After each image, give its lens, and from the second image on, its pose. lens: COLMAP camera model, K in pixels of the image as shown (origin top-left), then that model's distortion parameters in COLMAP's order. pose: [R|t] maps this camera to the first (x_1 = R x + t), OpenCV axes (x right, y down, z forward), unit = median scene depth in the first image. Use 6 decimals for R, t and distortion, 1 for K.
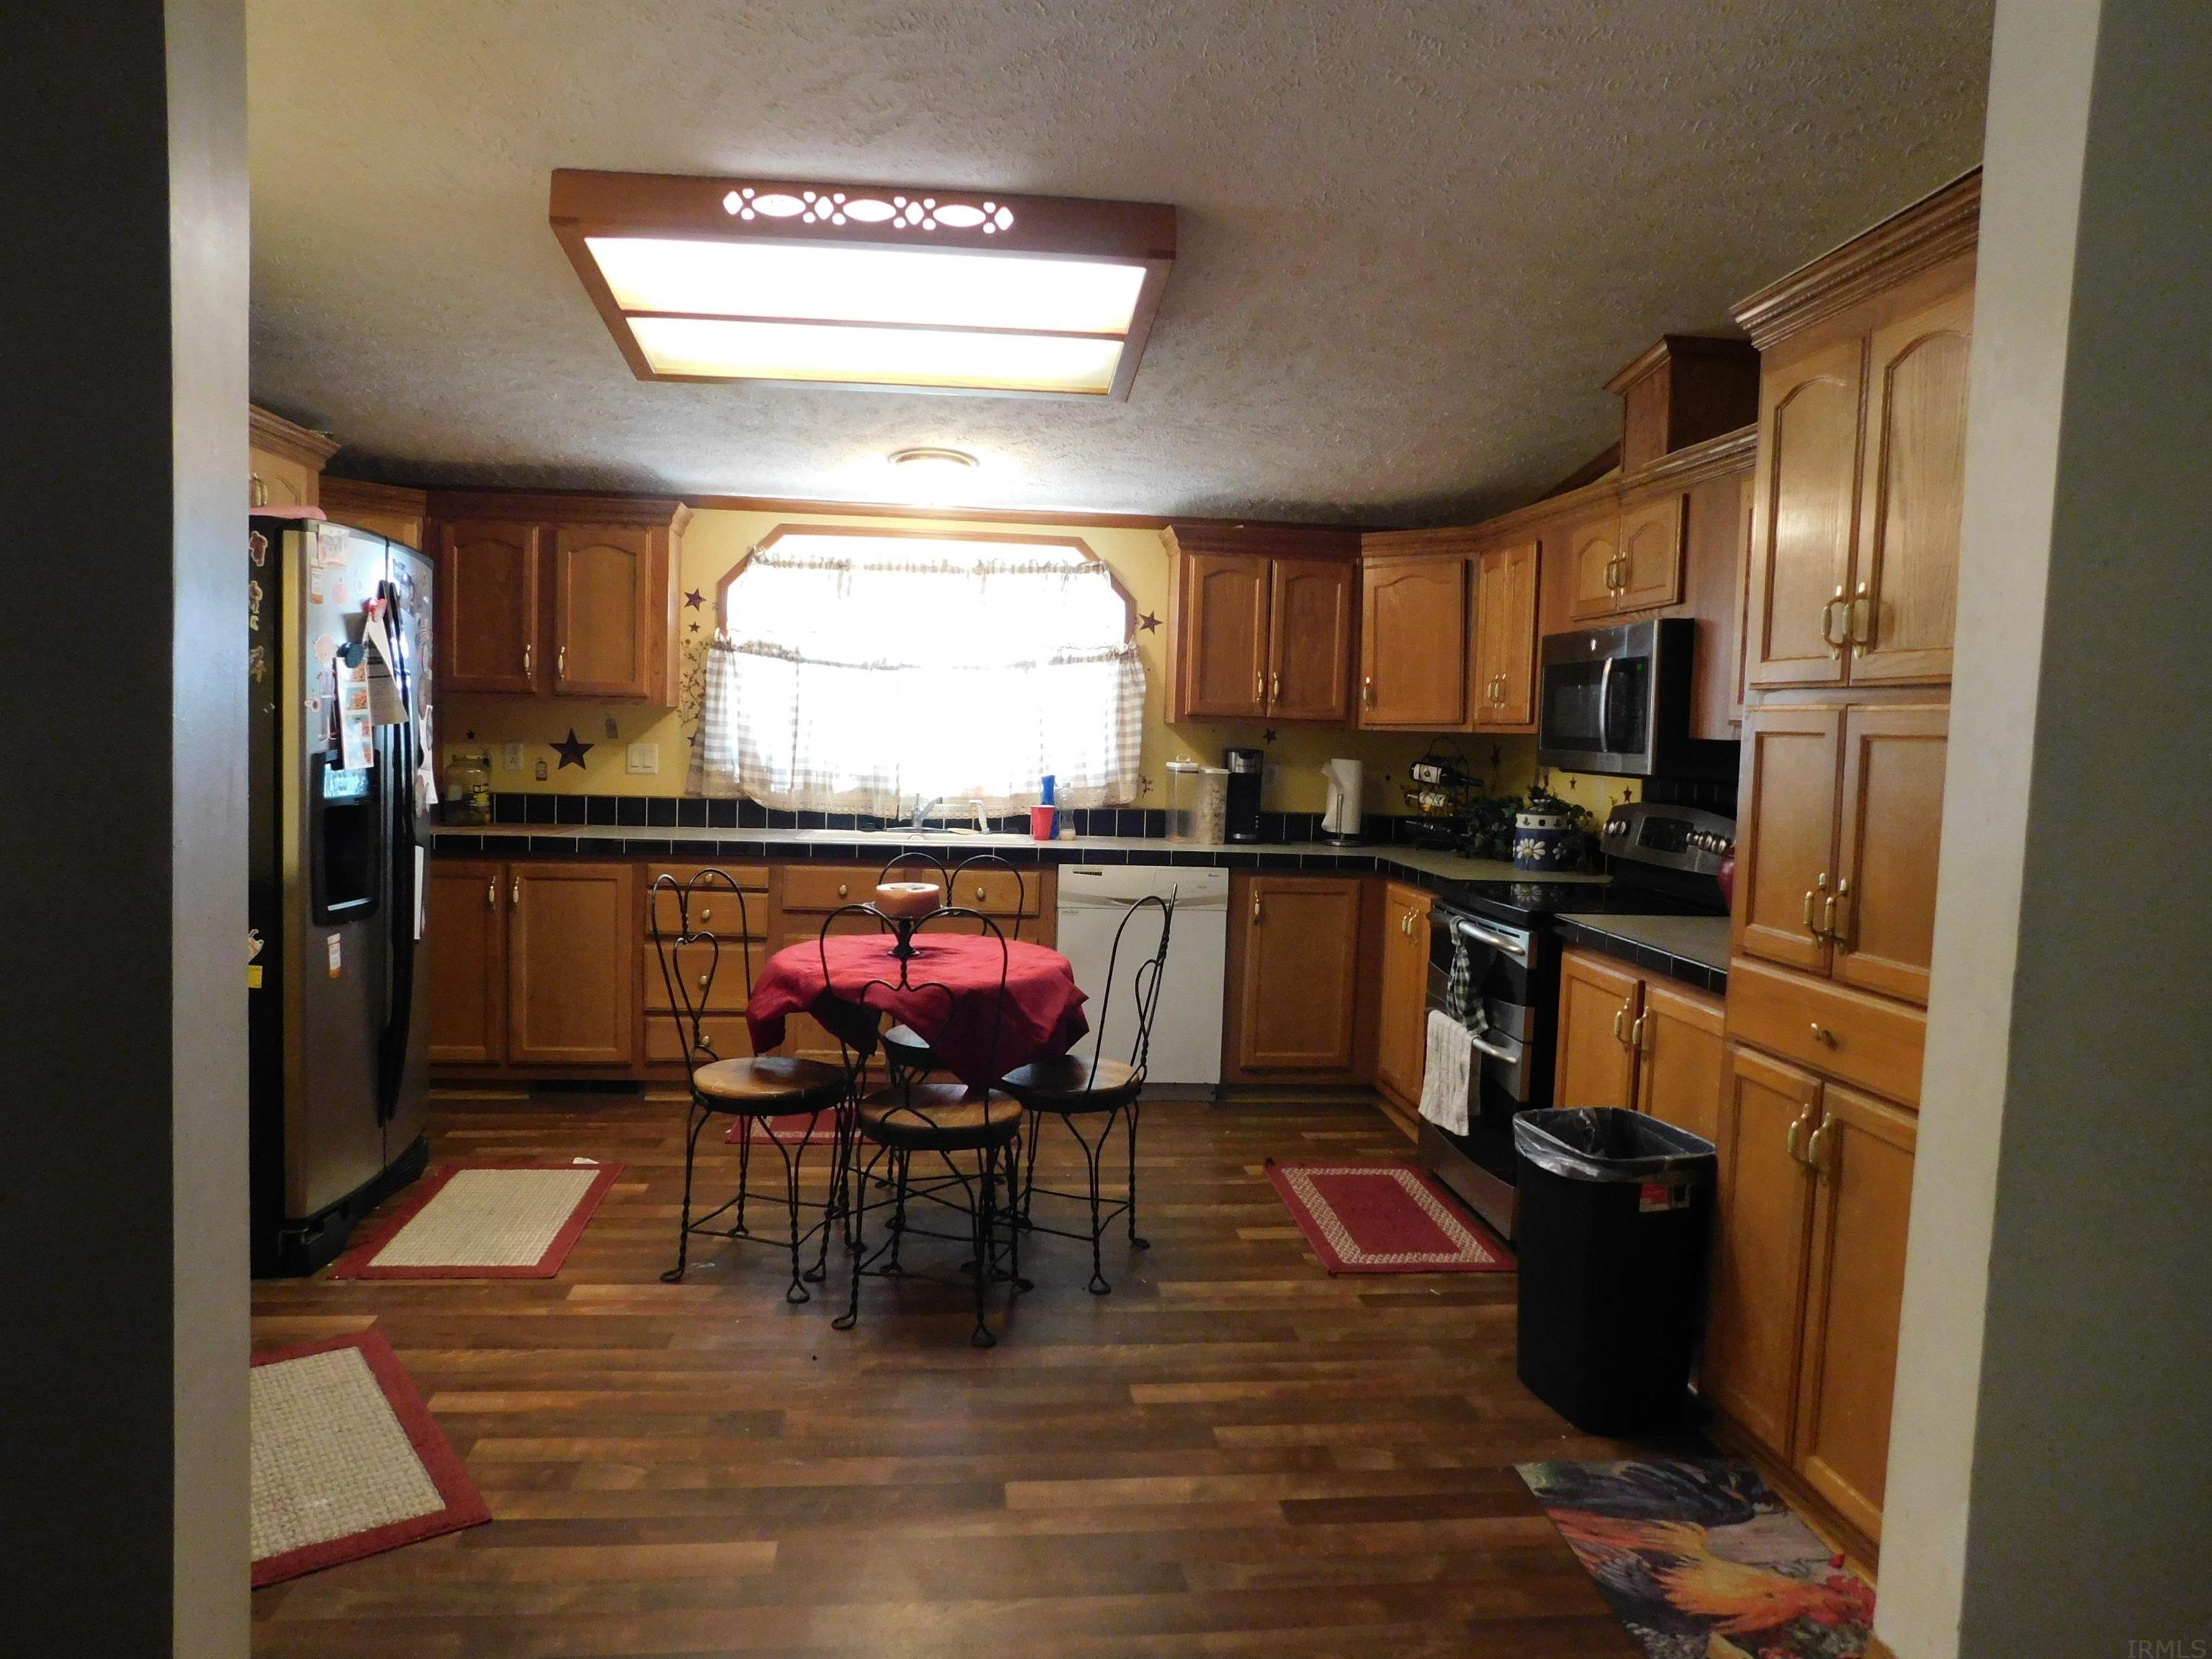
lens RADIAL K [[1460.6, 0, 1100.0], [0, 1460.6, 829.6], [0, 0, 1]] dist [-0.073027, 0.055538]
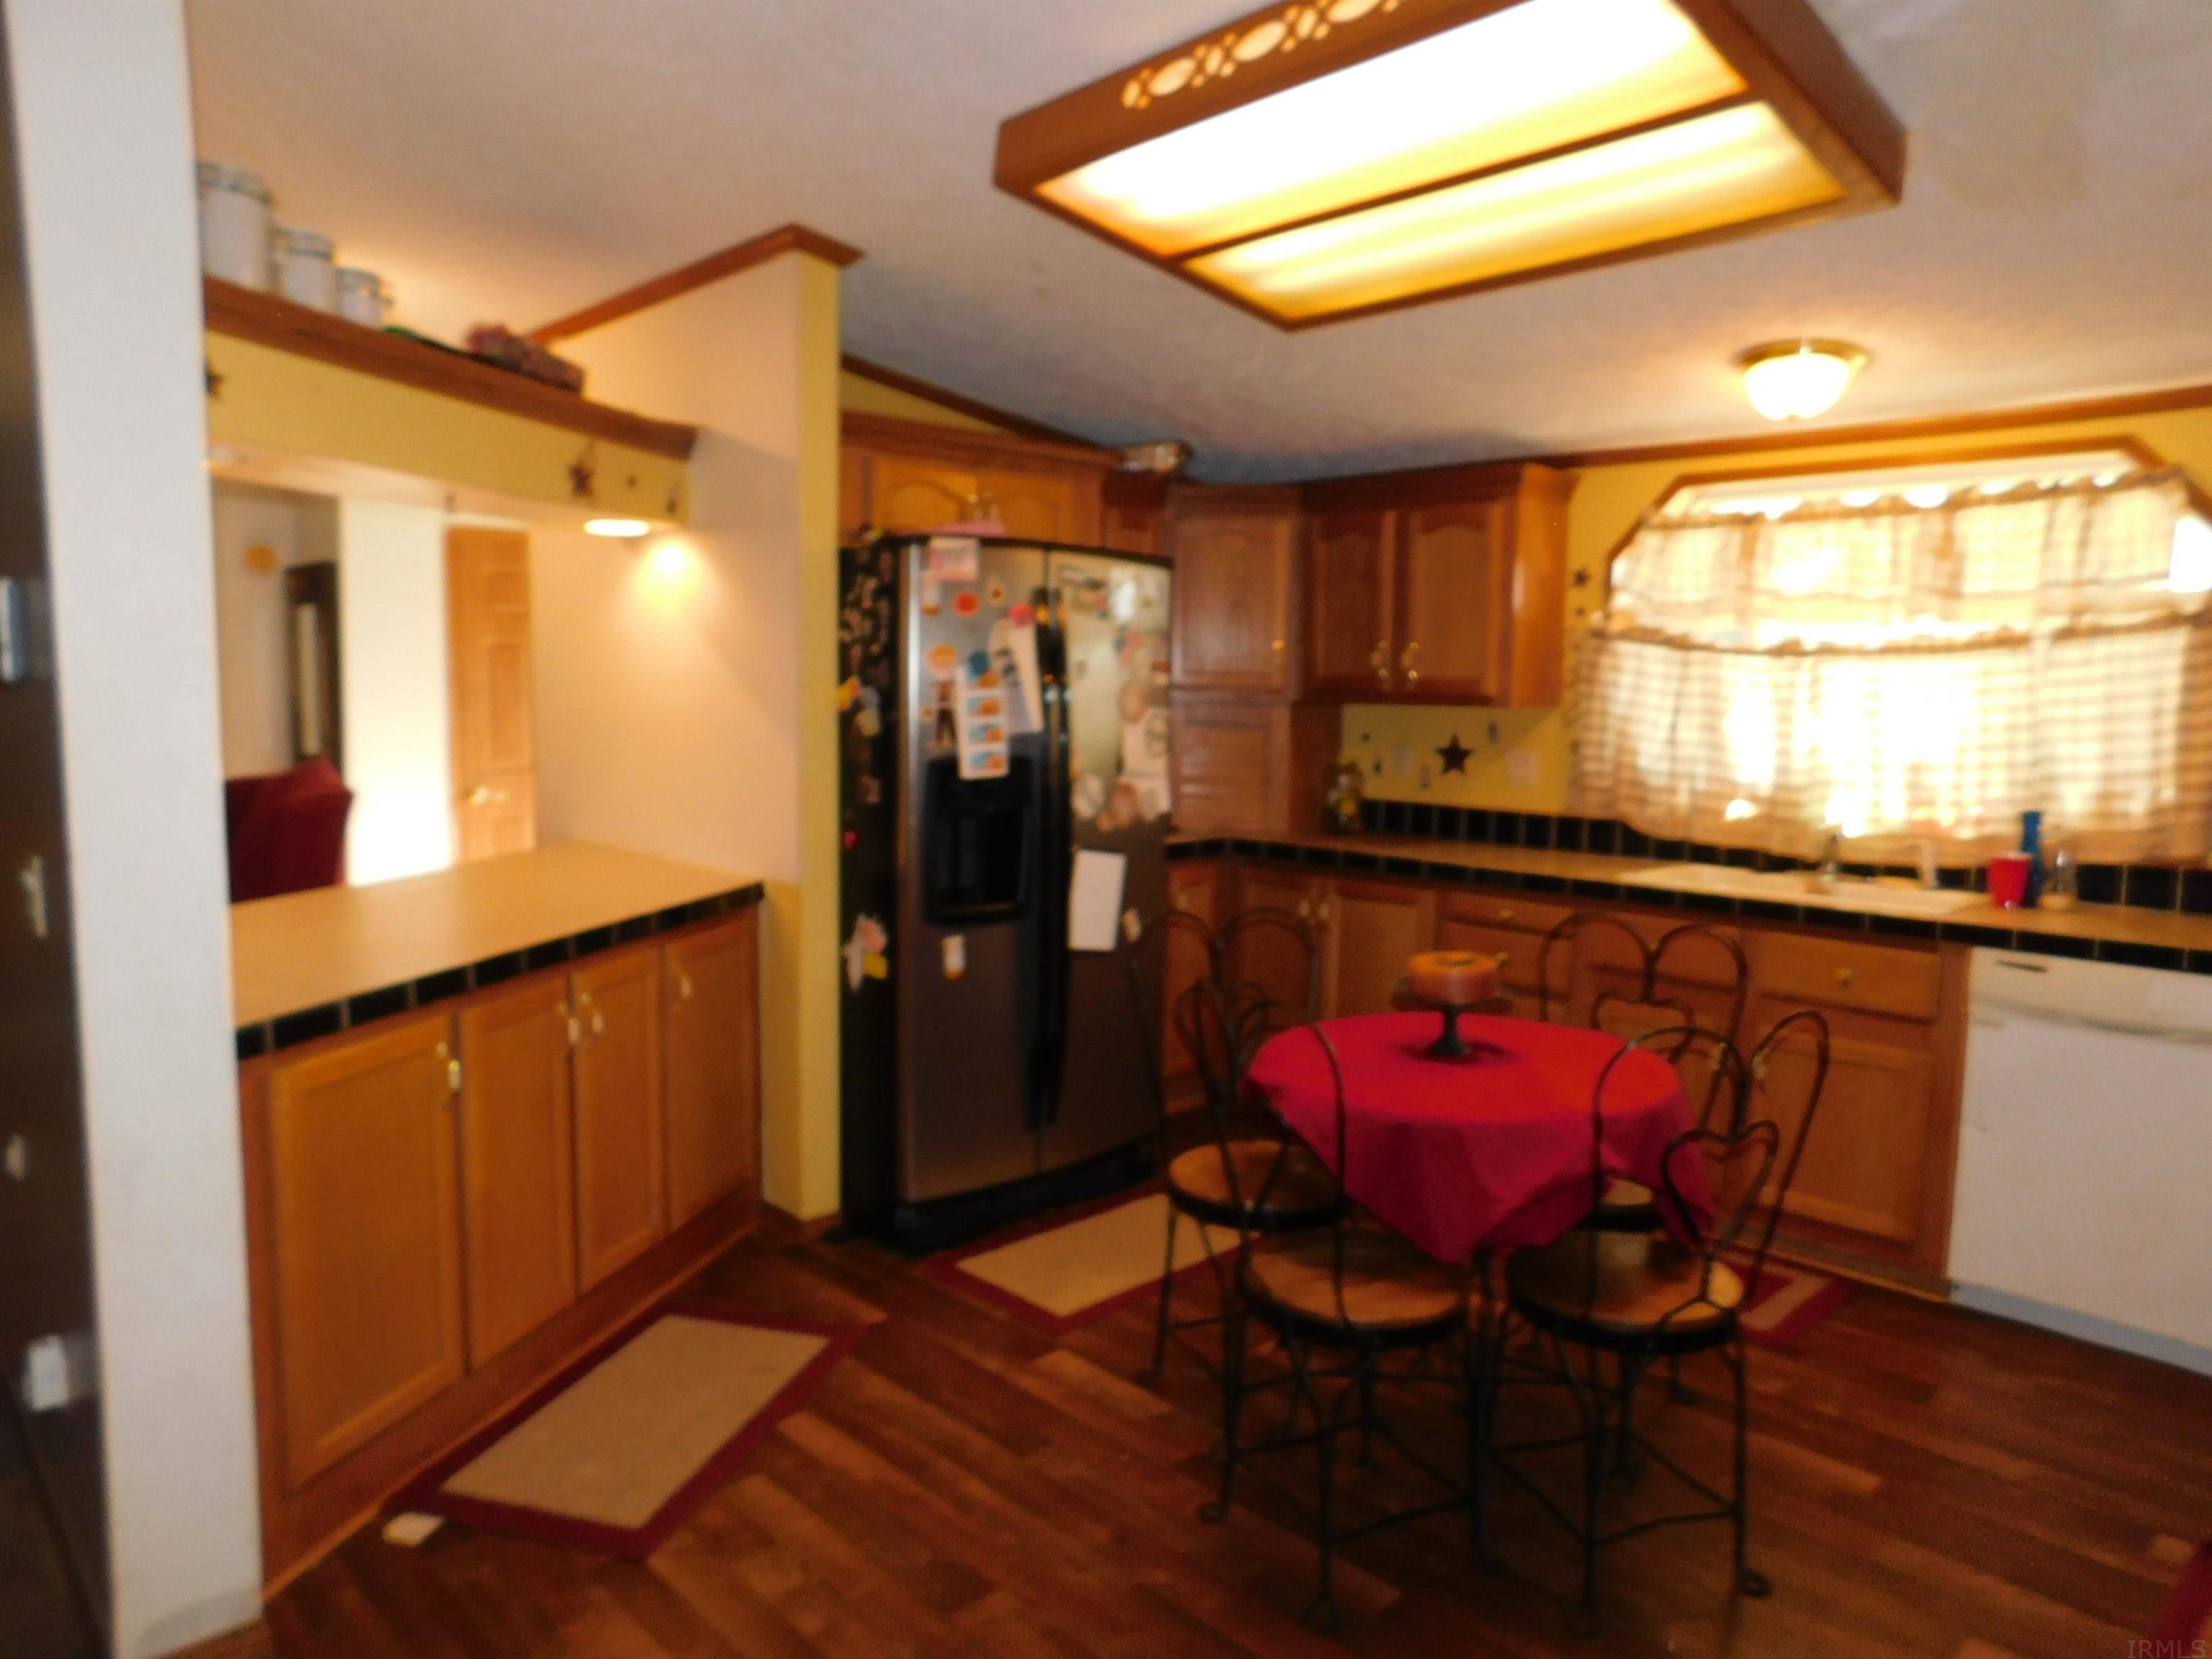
lens RADIAL K [[1460.6, 0, 1095.8], [0, 1460.6, 827.1], [0, 0, 1]] dist [-0.073027, 0.055538]
pose [[0.606651, 0.053611, -0.793158, 0.233434], [-0.052843, 0.998236, 0.027055, -0.025930], [0.793210, 0.025500, 0.608414, 0.295905]]
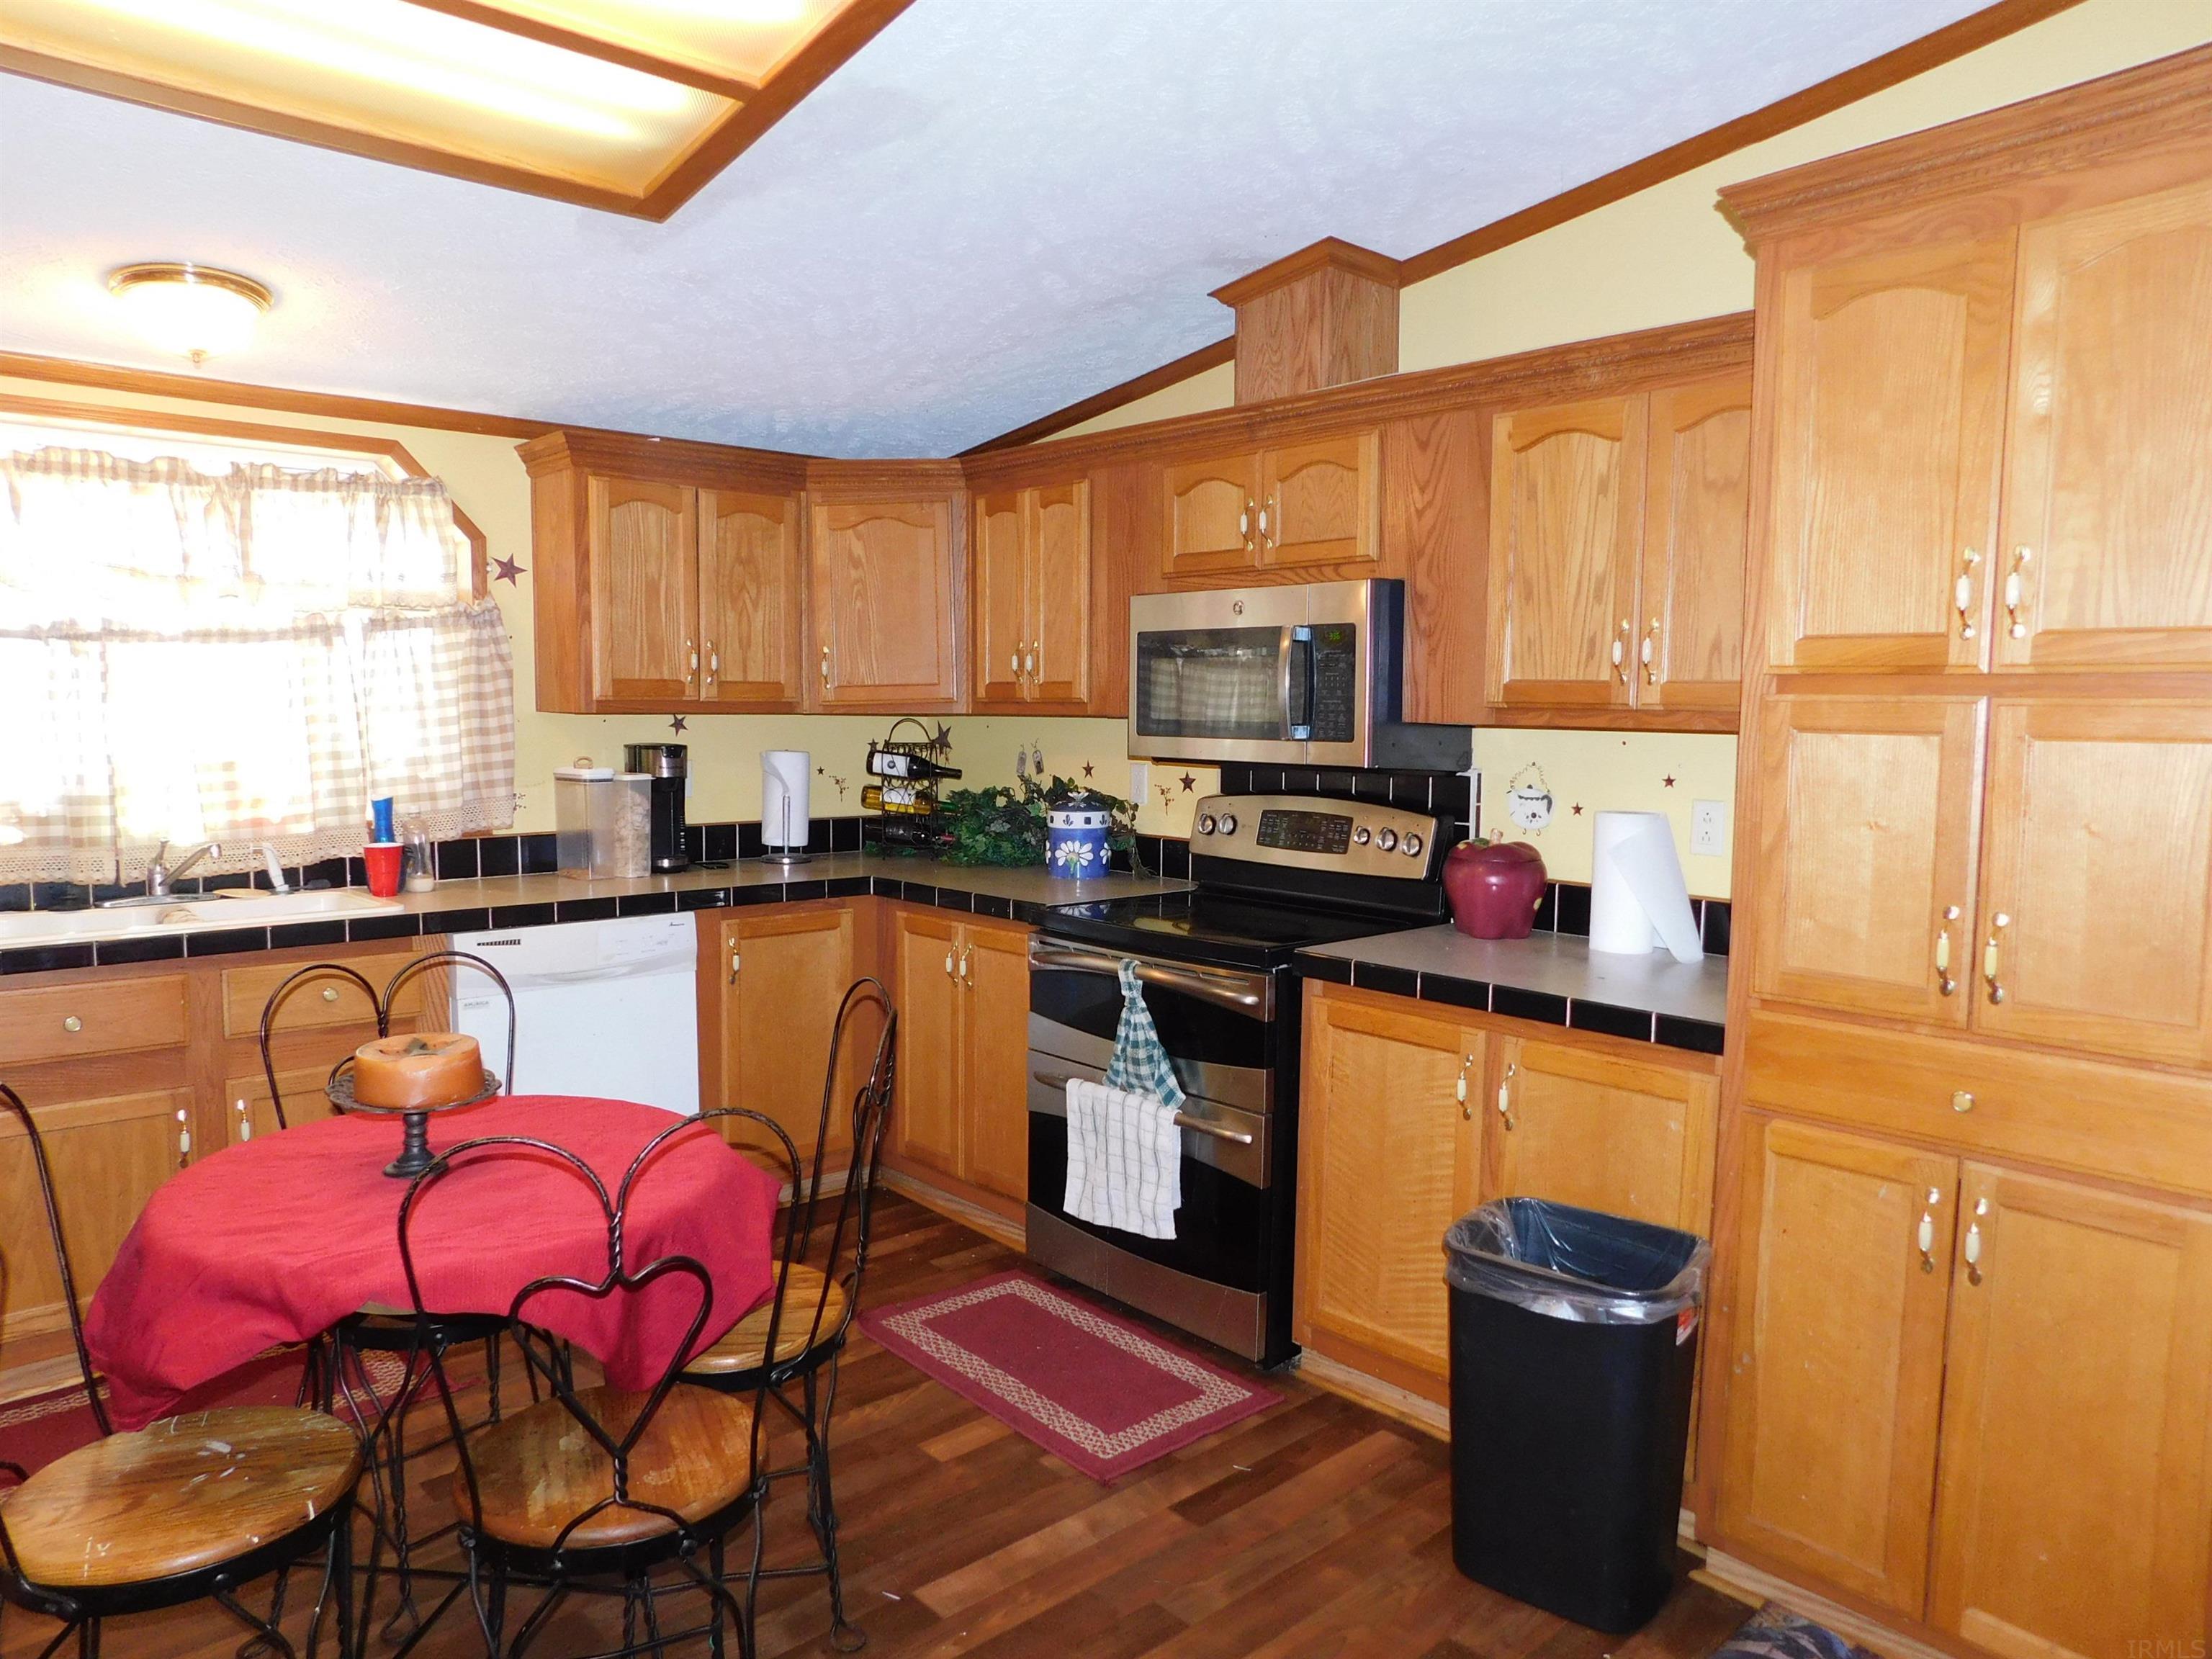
lens RADIAL K [[1460.6, 0, 1099.8], [0, 1460.6, 827.8], [0, 0, 1]] dist [-0.073027, 0.055538]
pose [[0.808335, -0.076627, 0.583715, -0.165687], [0.059339, 0.997049, 0.048714, -0.038207], [-0.585725, -0.004740, 0.810496, 0.294147]]
